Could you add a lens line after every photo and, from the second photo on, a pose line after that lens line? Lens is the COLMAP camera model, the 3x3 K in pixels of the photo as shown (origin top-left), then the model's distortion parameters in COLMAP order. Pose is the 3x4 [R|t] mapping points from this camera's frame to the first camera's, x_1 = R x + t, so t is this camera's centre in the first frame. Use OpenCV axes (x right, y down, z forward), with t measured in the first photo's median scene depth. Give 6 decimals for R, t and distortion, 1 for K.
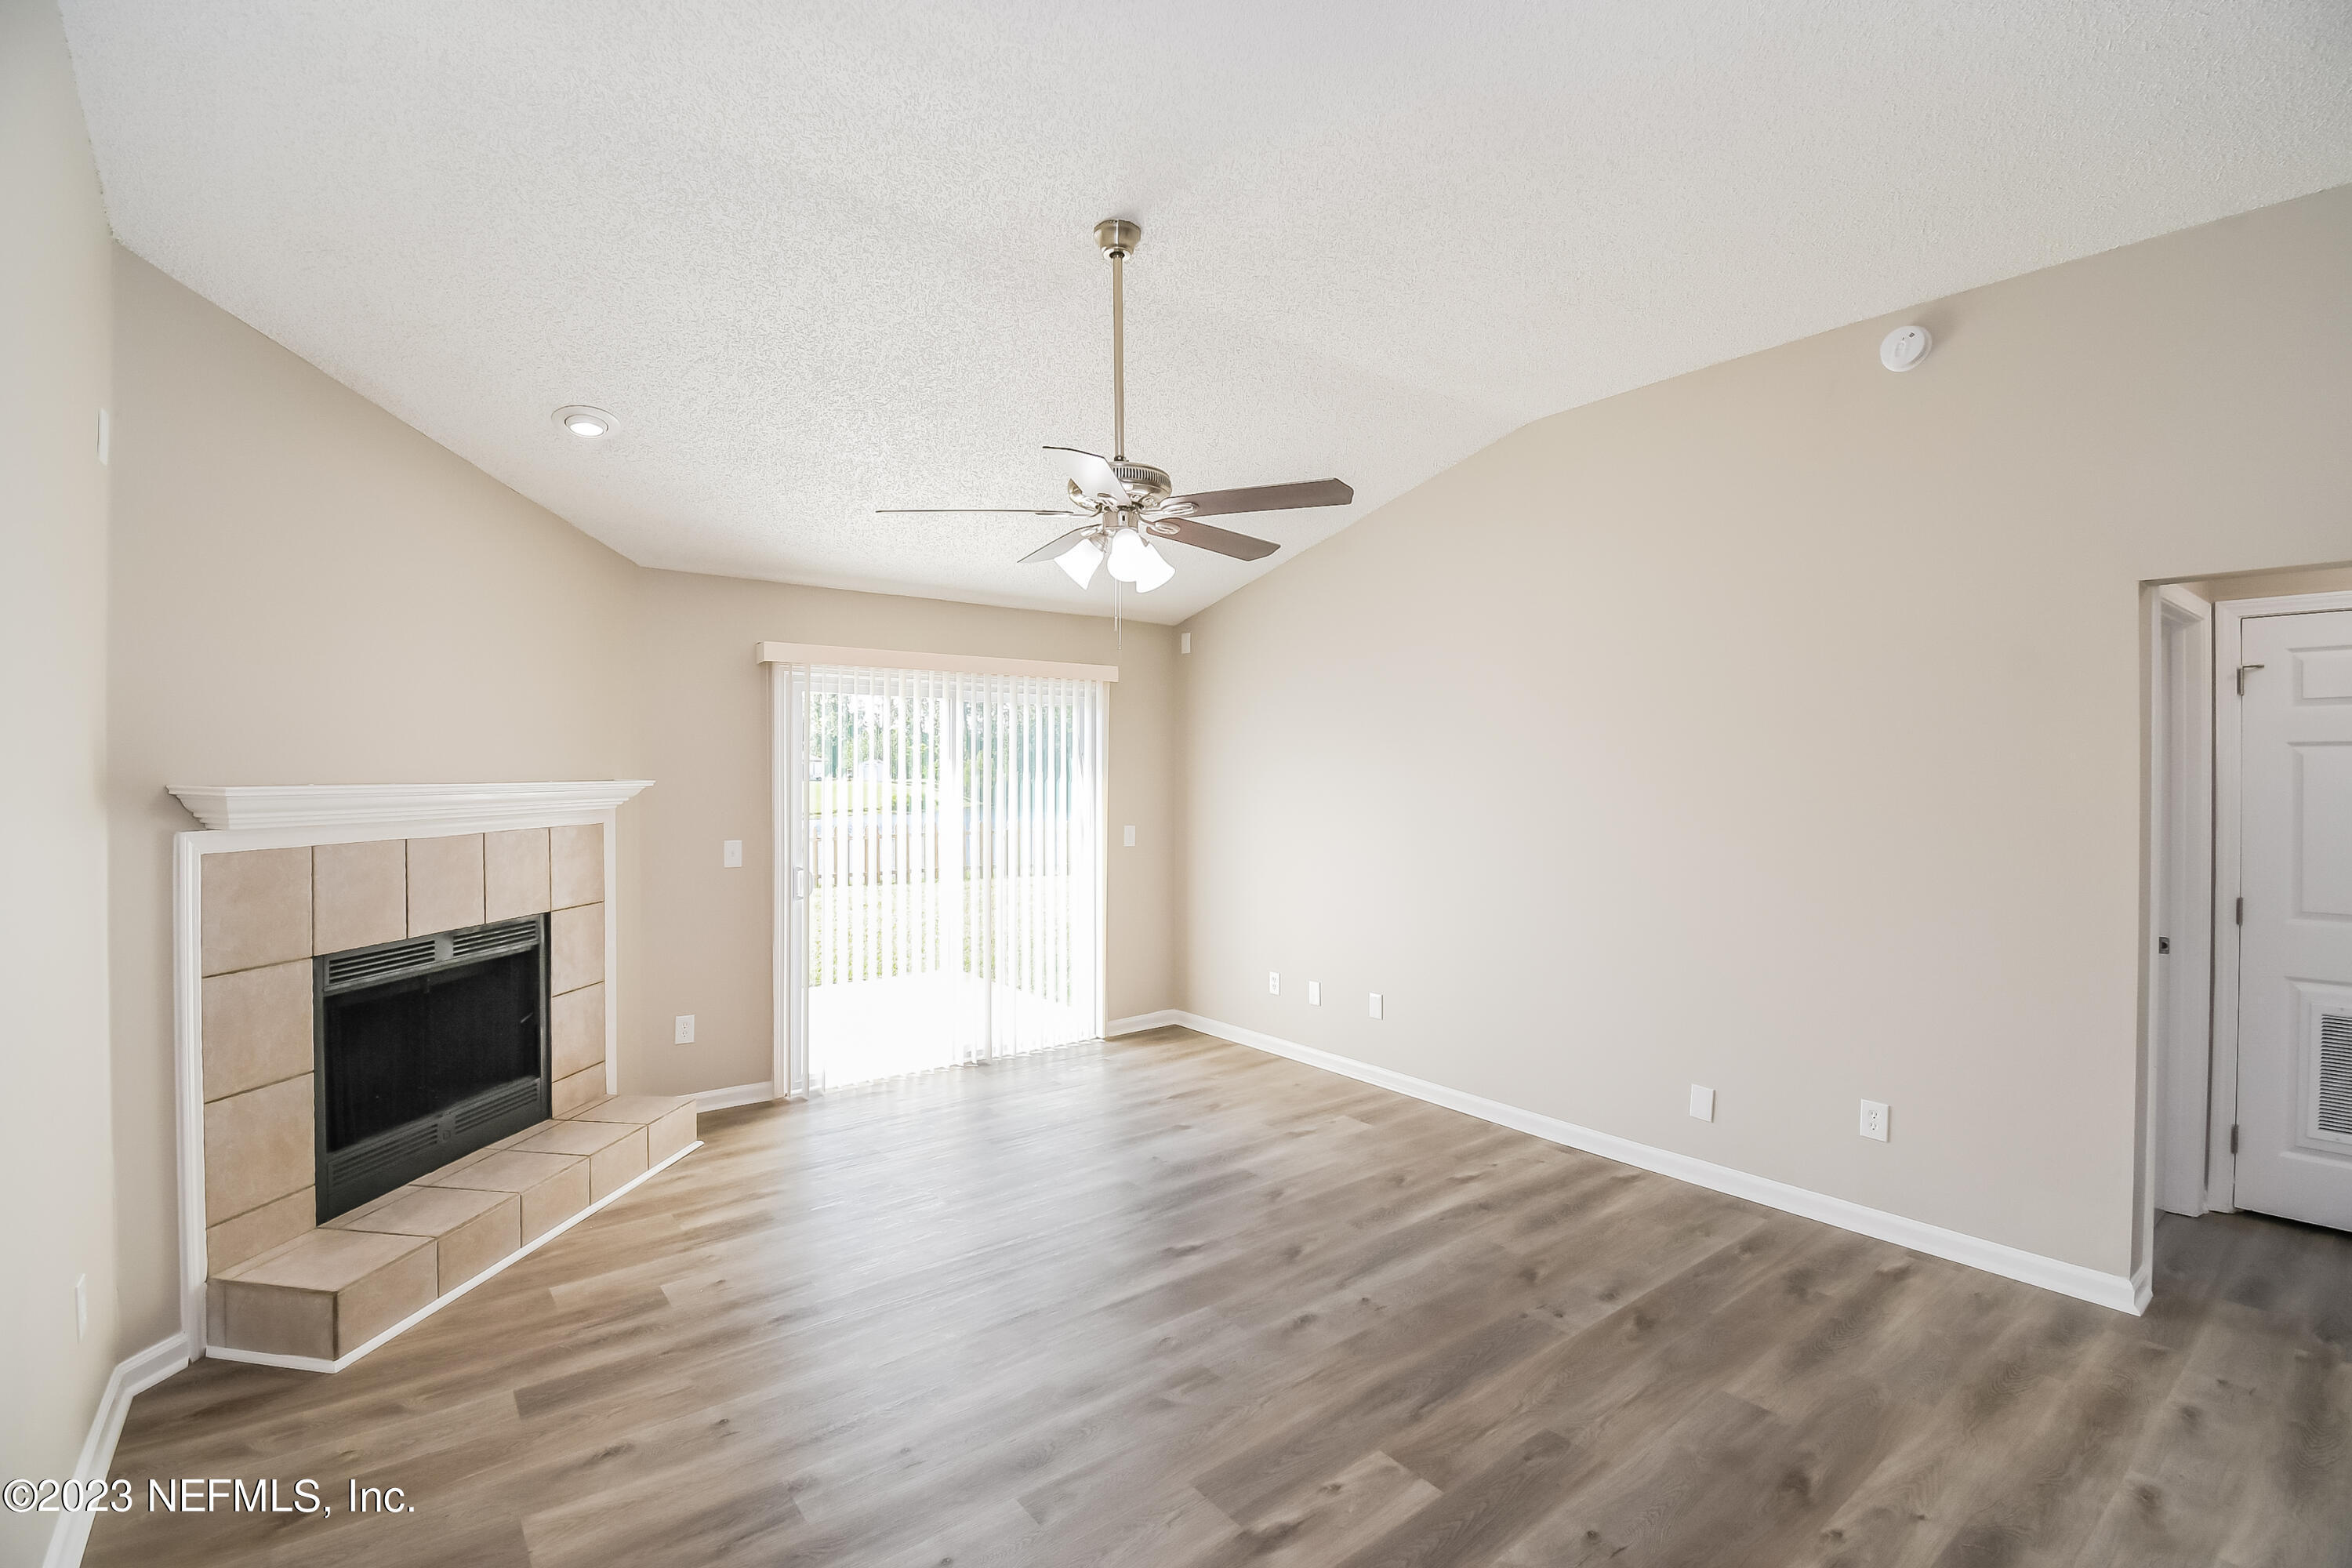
lens RADIAL K [[1073.1, 0, 1185.9], [0, 1073.1, 781.5], [0, 0, 1]] dist [0.007104, -0.005581]
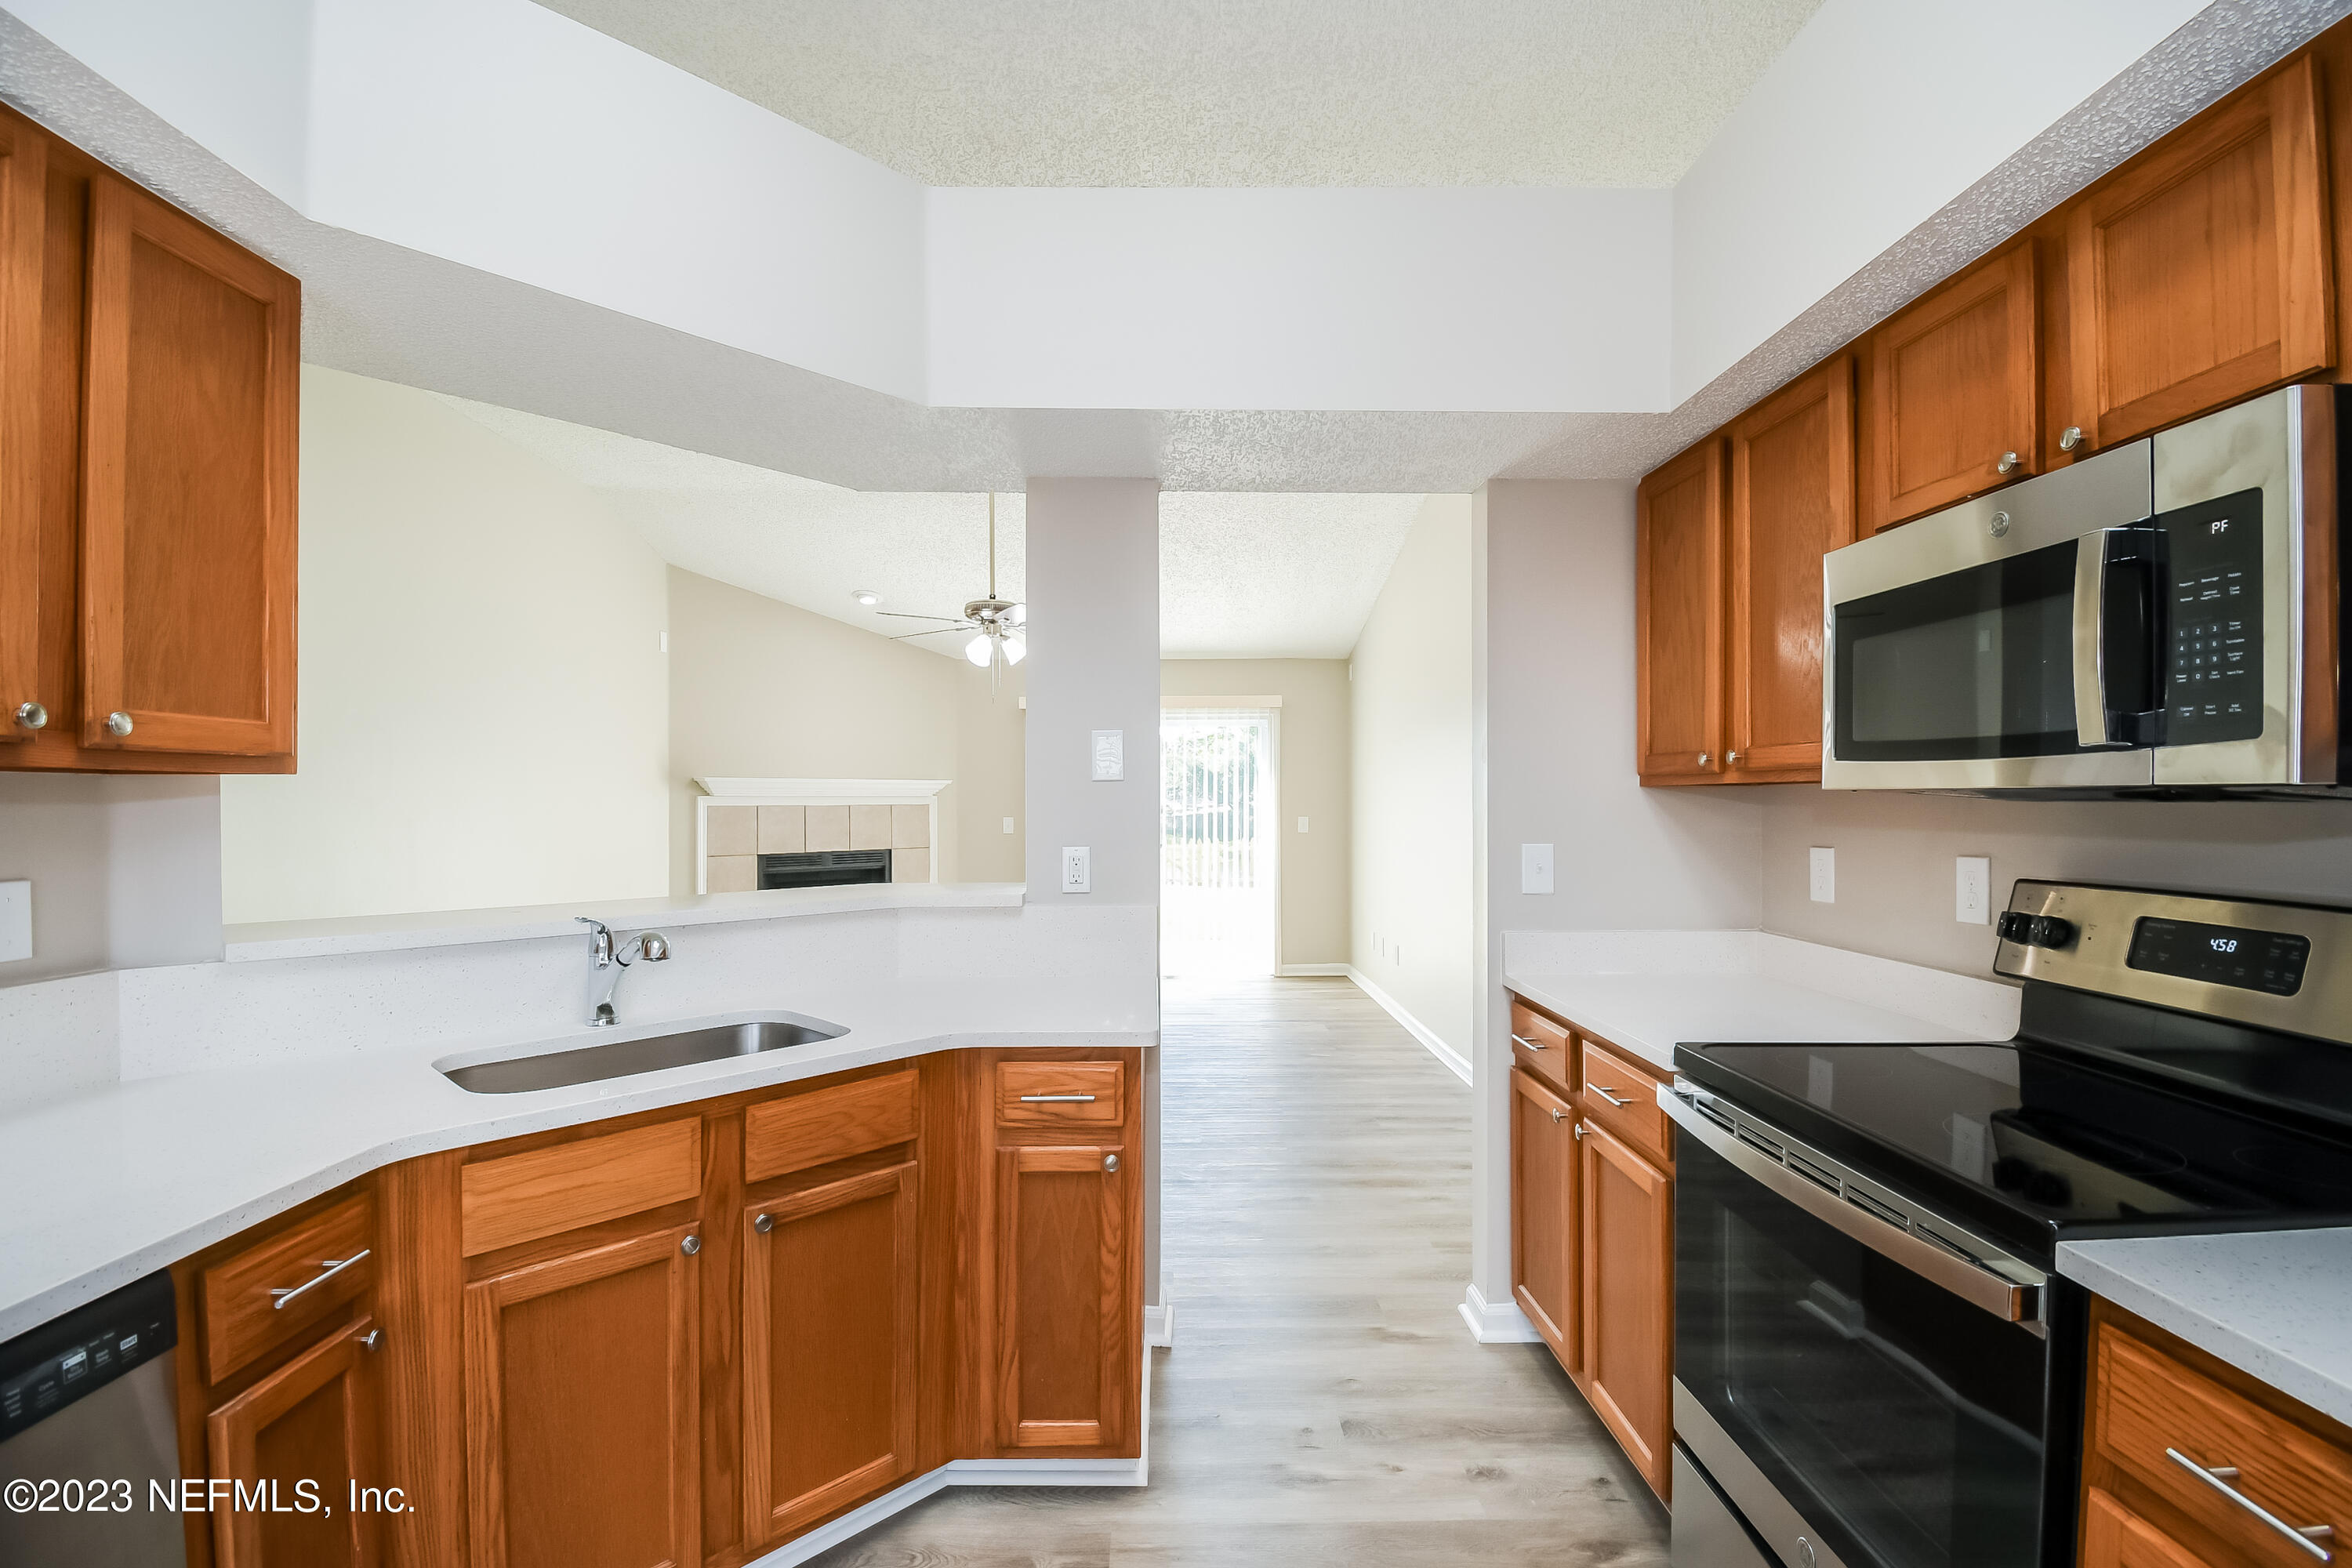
lens RADIAL K [[1073.1, 0, 1195.4], [0, 1073.1, 808.5], [0, 0, 1]] dist [0.007104, -0.005581]
pose [[0.798180, -0.003505, -0.602409, 1.182684], [0.001100, 0.999990, -0.004361, 0.069682], [0.602418, 0.002818, 0.798176, -0.231489]]
